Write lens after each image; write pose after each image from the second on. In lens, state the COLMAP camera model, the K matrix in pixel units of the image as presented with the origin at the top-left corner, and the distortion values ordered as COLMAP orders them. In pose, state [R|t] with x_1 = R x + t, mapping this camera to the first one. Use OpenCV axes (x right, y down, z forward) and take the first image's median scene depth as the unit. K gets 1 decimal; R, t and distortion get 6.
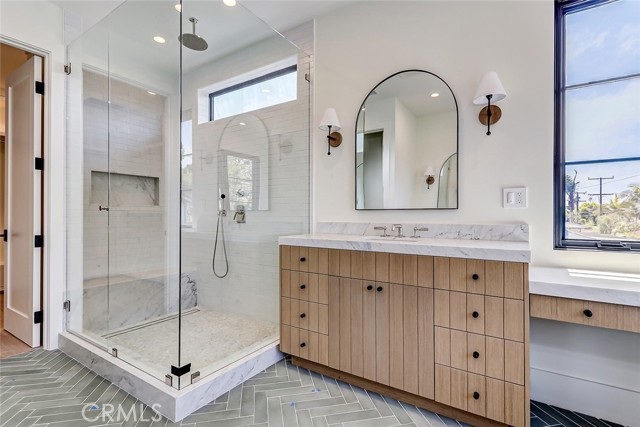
lens RADIAL K [[320.0, 0, 320.0], [0, 320.0, 213.5], [0, 0, 1]] dist [0.001717, 0.000119]
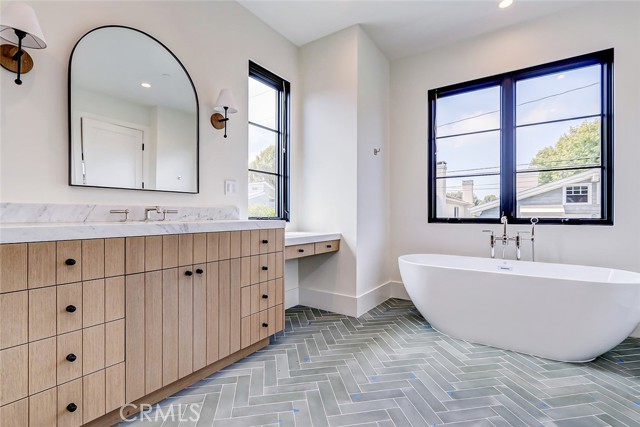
lens RADIAL K [[294.3, 0, 321.8], [0, 294.3, 212.3], [0, 0, 1]] dist [0.012161, -0.000295]
pose [[0.019564, 0.002310, 0.999806, -0.656734], [-0.003881, 0.999990, -0.002235, 0.057655], [-0.999801, -0.003836, 0.019573, 0.589741]]
